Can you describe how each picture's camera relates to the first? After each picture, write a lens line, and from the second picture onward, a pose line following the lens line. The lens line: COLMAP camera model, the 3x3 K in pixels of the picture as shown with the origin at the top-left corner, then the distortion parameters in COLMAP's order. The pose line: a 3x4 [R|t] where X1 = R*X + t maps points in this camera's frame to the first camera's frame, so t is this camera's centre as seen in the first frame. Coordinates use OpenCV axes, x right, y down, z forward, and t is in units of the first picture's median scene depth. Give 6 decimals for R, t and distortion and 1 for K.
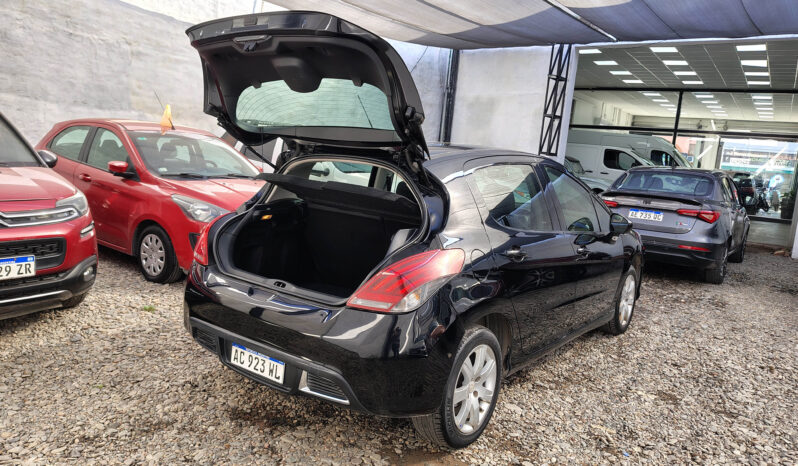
lens RADIAL K [[575.9, 0, 399.0], [0, 575.9, 233.0], [0, 0, 1]] dist [0.004942, -0.010191]
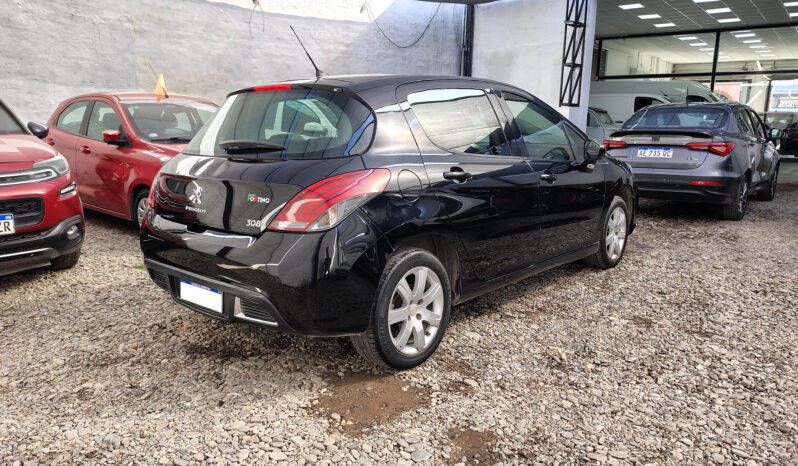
lens RADIAL K [[575.9, 0, 399.0], [0, 575.9, 233.0], [0, 0, 1]] dist [0.004942, -0.010191]
pose [[0.995128, -0.058051, -0.079684, 0.133115], [0.061596, 0.997184, 0.042778, 0.064208], [0.076976, -0.047478, 0.995902, 0.007429]]
